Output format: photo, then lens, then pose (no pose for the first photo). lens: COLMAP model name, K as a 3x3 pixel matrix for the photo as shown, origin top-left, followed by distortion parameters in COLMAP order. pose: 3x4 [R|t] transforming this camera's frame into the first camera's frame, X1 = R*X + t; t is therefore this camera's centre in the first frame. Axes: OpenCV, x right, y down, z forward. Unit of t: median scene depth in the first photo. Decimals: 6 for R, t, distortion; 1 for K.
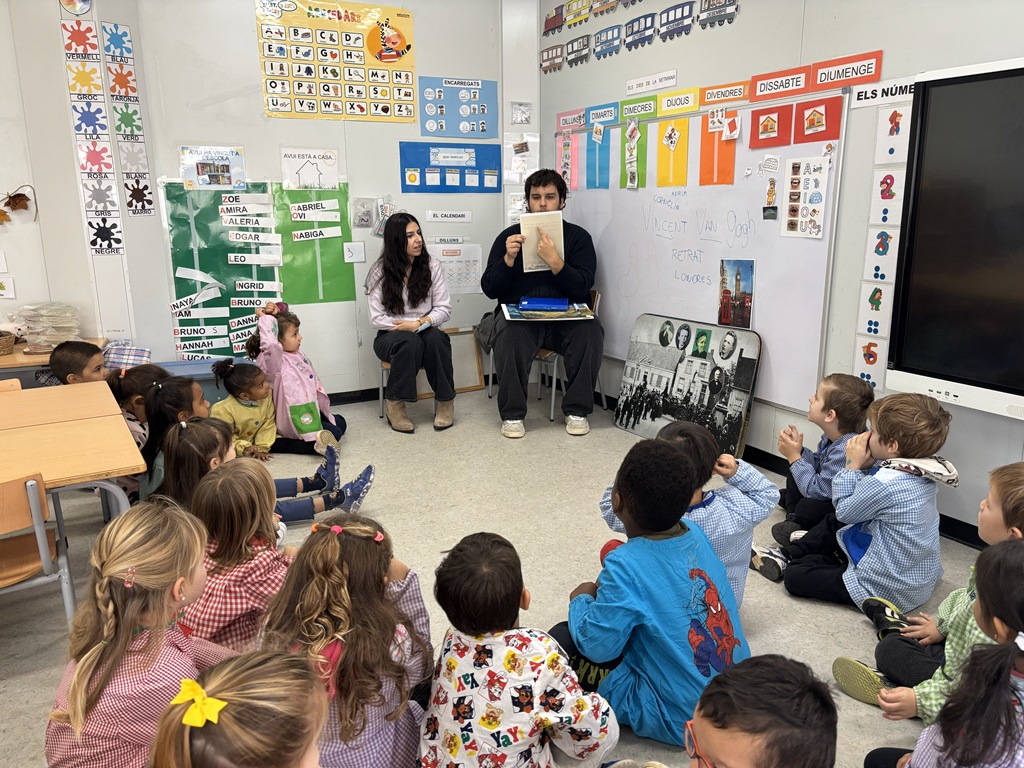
lens RADIAL K [[773.1, 0, 508.5], [0, 773.1, 386.1], [0, 0, 1]] dist [0.052105, -0.020524]
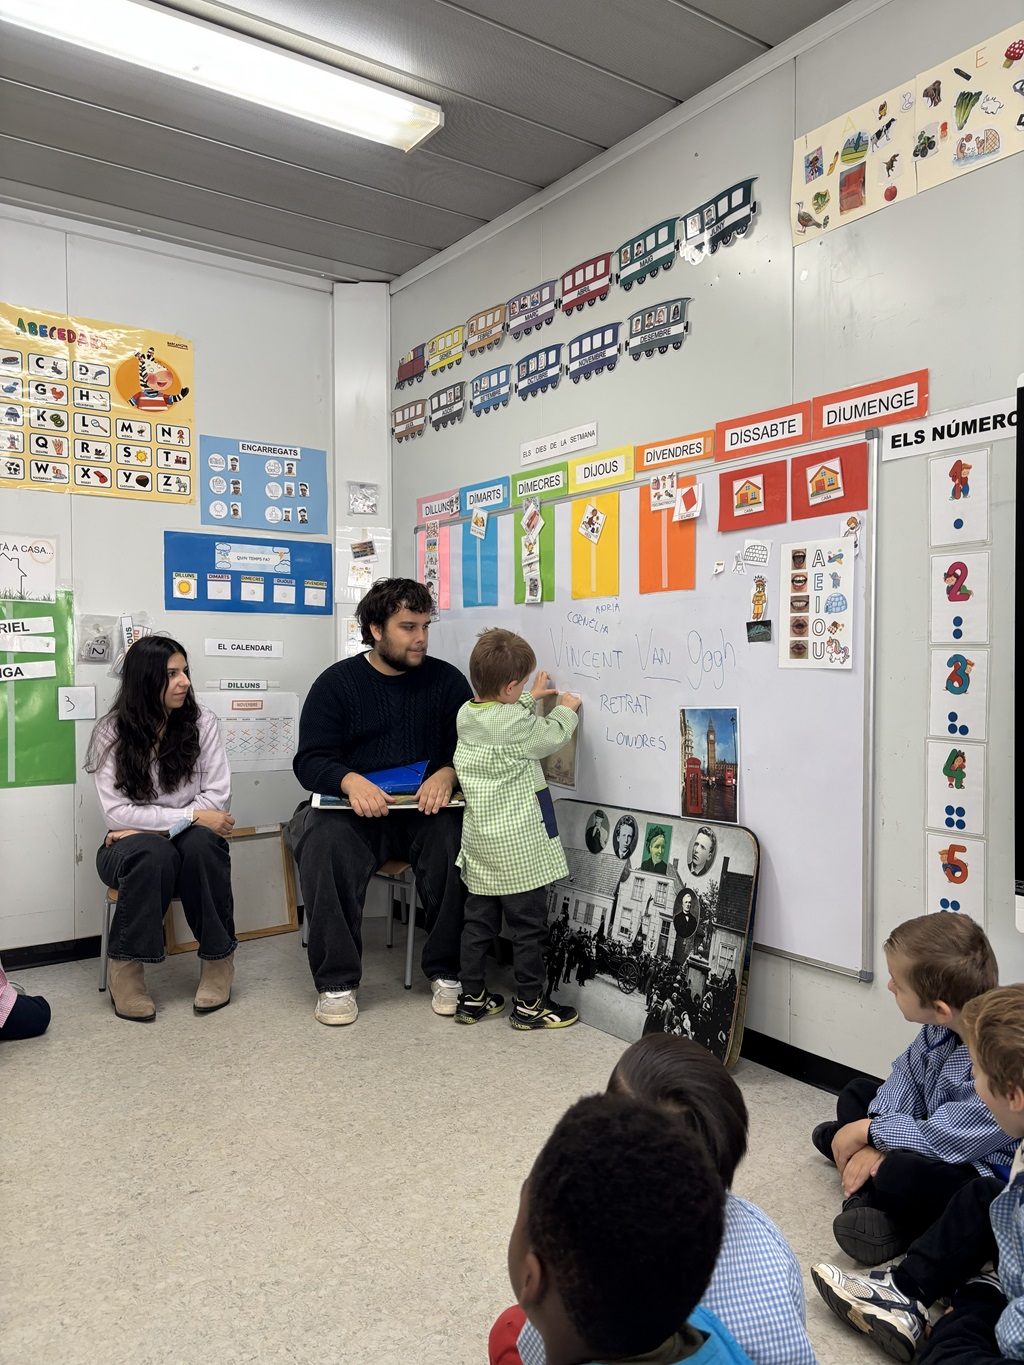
lens RADIAL K [[1030.5, 0, 512.7], [0, 1030.5, 681.0], [0, 0, 1]] dist [0.052105, -0.020524]
pose [[0.990296, 0.009367, 0.138656, 0.027122], [0.020869, 0.976388, -0.215012, -0.011696], [-0.137396, 0.215819, 0.966718, 0.210342]]
